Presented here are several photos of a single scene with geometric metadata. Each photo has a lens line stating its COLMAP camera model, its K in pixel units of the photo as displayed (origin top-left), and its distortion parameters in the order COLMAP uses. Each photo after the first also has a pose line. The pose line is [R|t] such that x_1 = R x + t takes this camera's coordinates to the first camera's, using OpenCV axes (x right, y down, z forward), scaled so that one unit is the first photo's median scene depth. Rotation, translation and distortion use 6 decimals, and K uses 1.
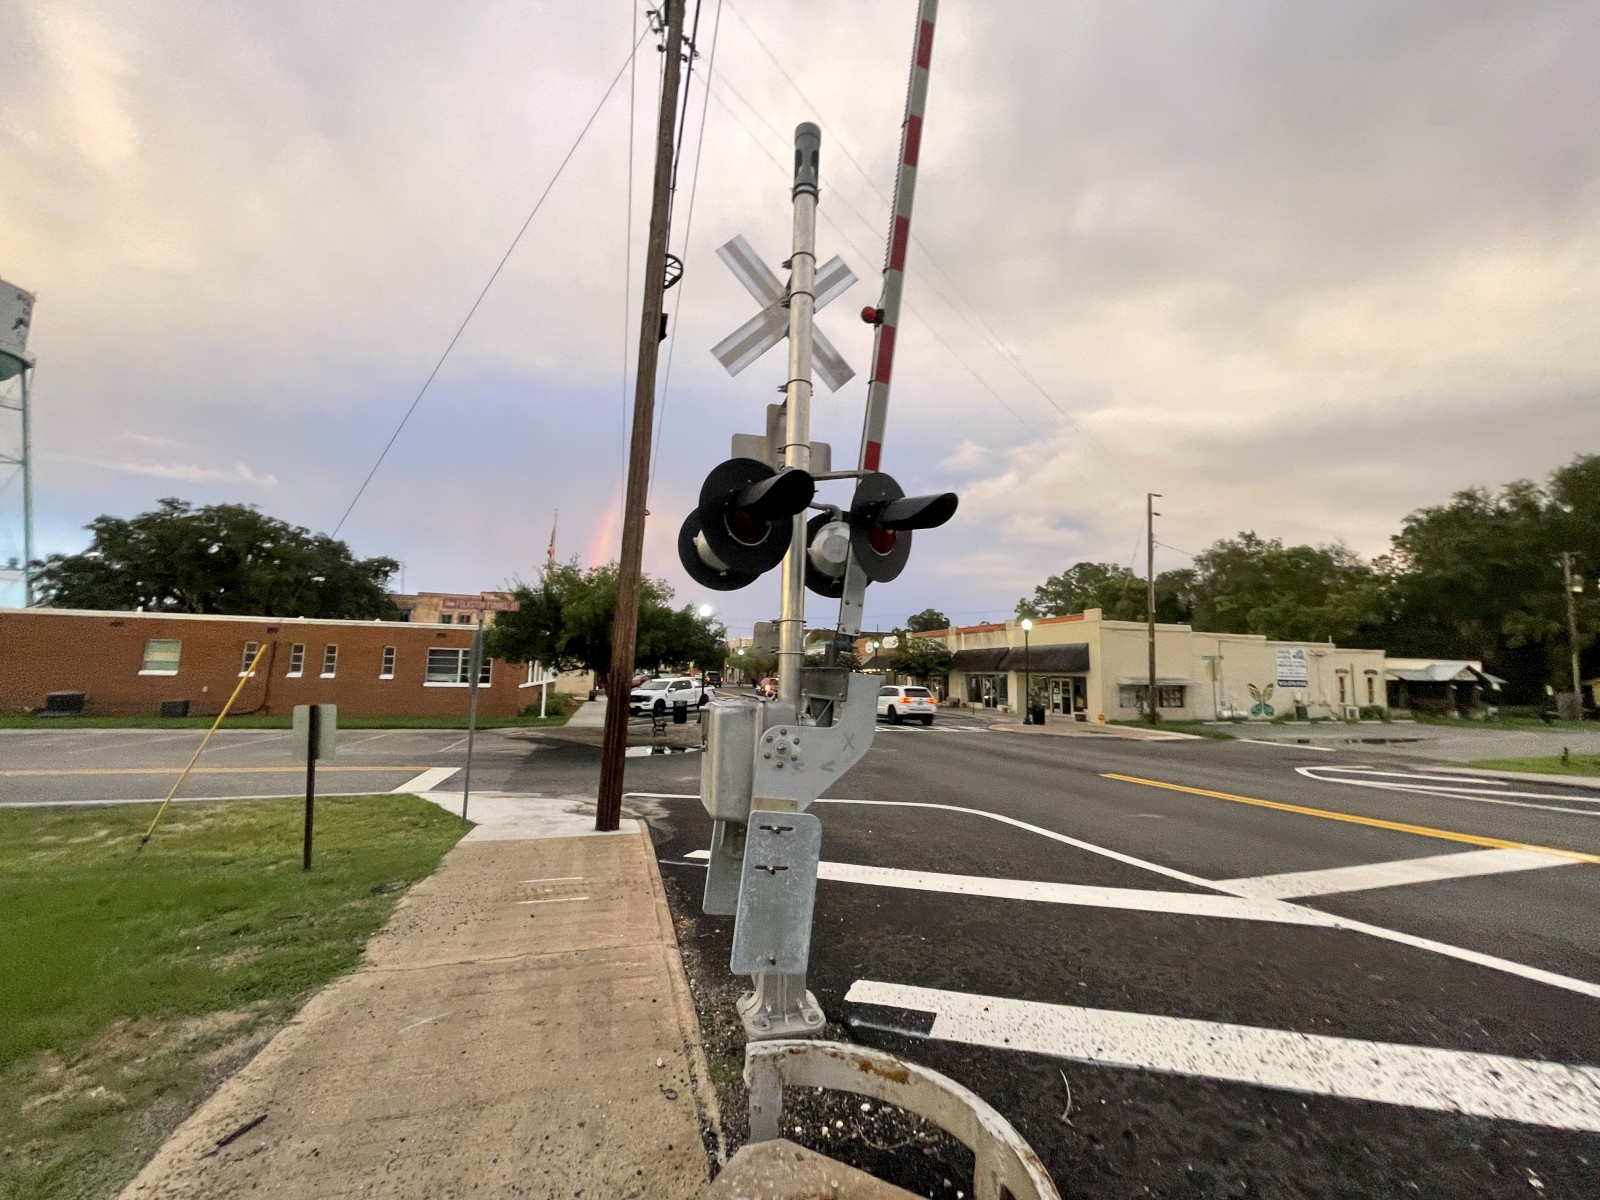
lens RADIAL K [[655.0, 0, 794.6], [0, 655.0, 602.9], [0, 0, 1]] dist [-0.007839, 0.000414]
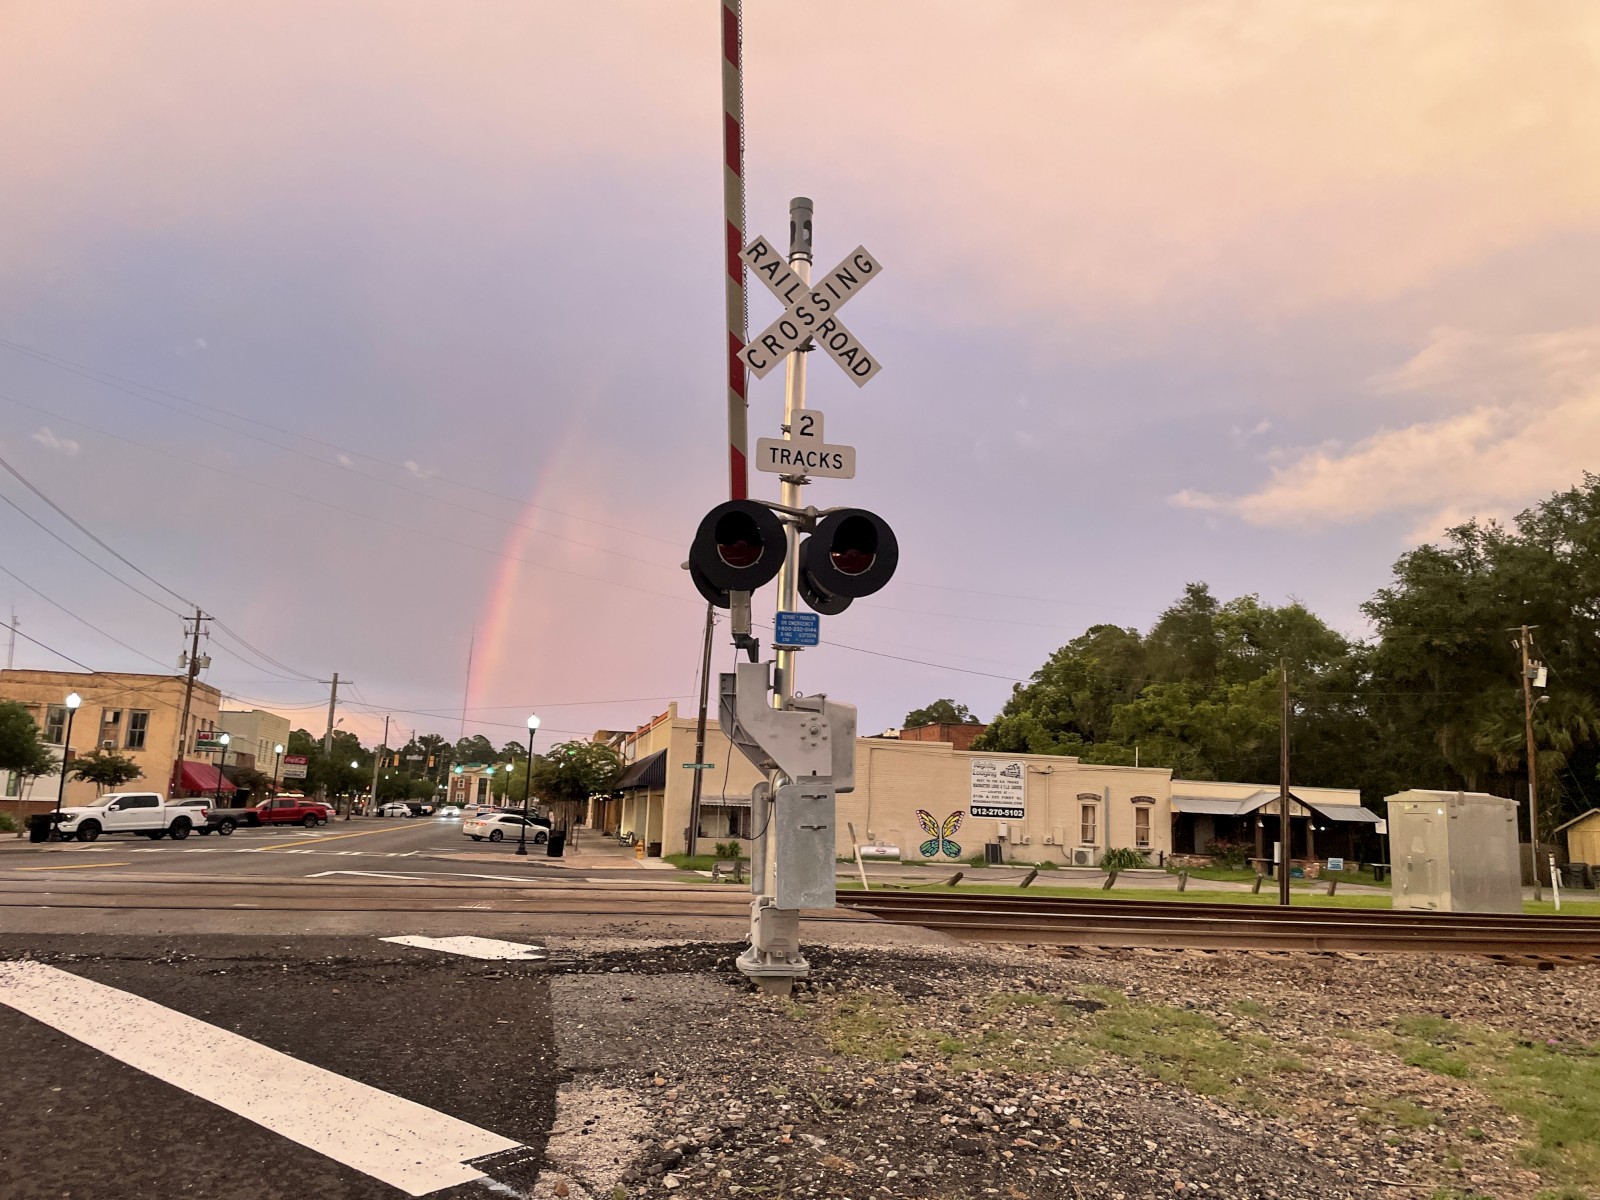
lens RADIAL K [[1222.1, 0, 814.7], [0, 1222.1, 598.3], [0, 0, 1]] dist [0.088105, -0.111259]
pose [[0.997990, 0.004847, -0.063193, 0.619008], [-0.009232, 0.997554, -0.069285, -0.012998], [0.062702, 0.069729, 0.995593, -0.337506]]
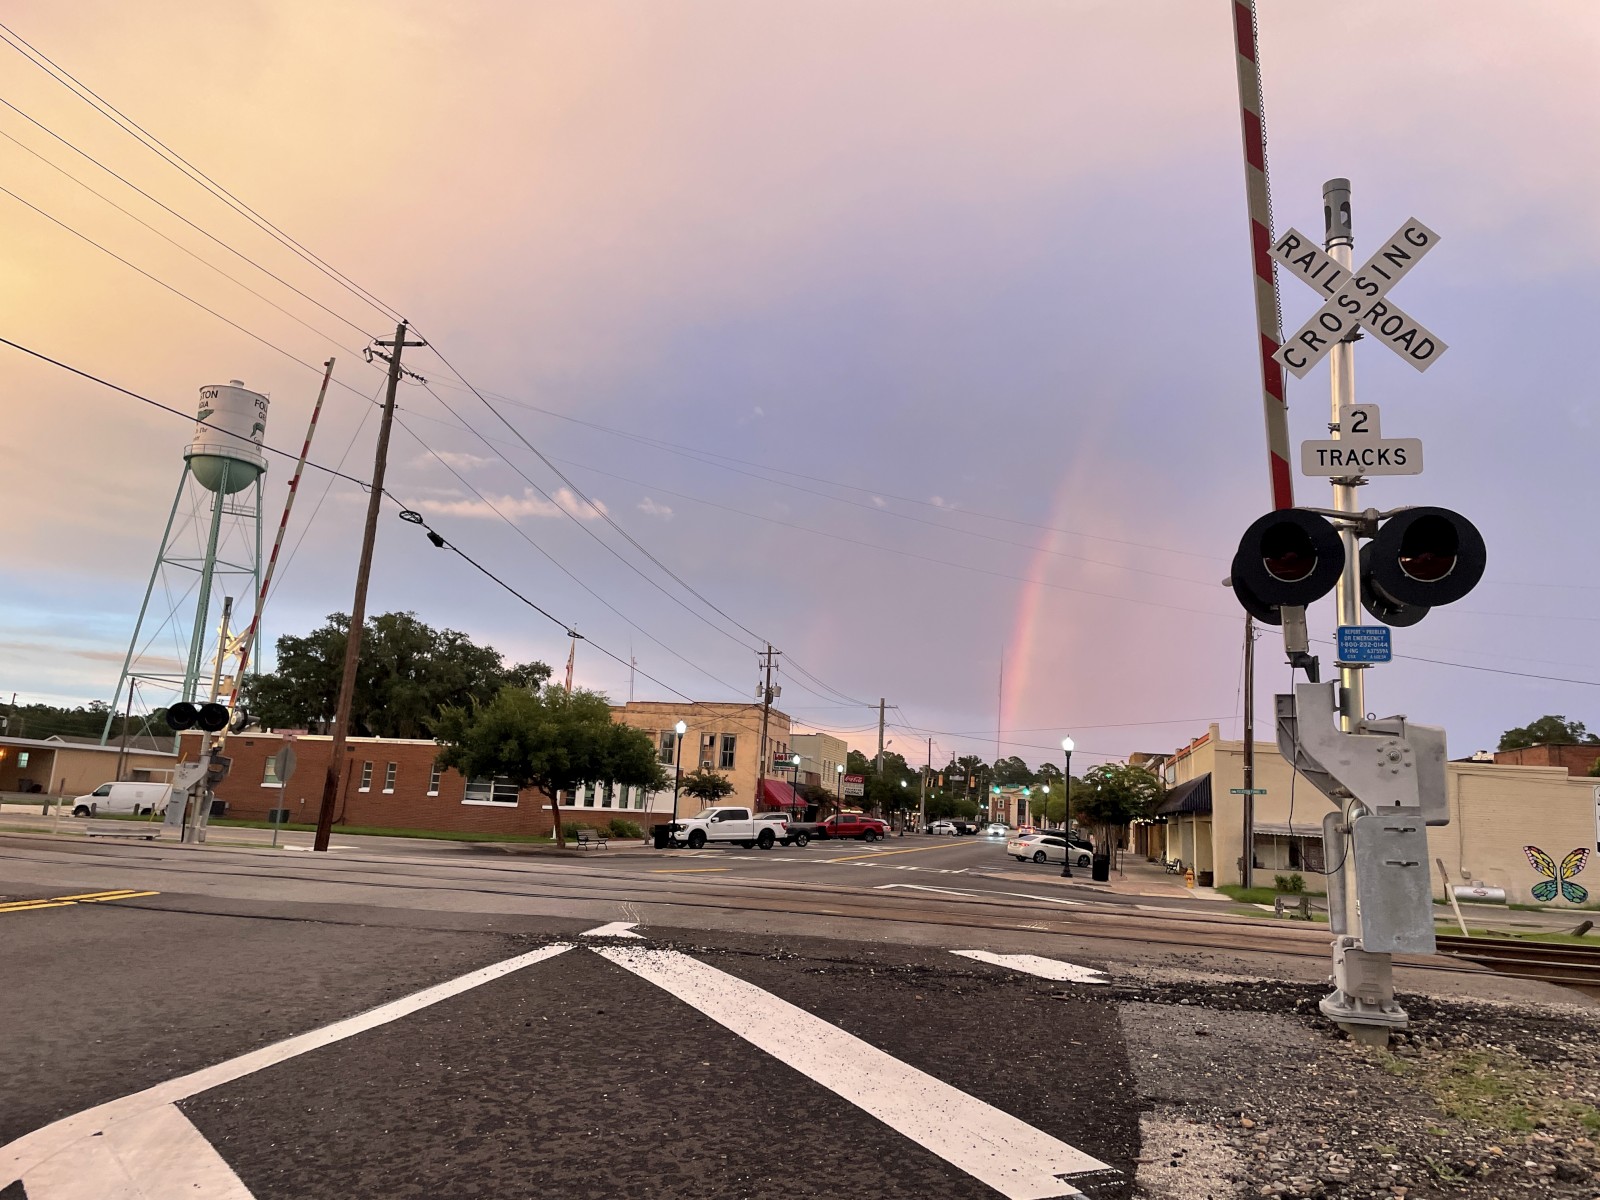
lens RADIAL K [[1222.1, 0, 797.4], [0, 1222.1, 581.4], [0, 0, 1]] dist [0.088105, -0.111259]
pose [[0.878204, -0.058849, -0.474653, 0.615772], [0.012354, 0.994861, -0.100489, -0.014346], [0.478127, 0.082386, 0.874418, -0.347451]]
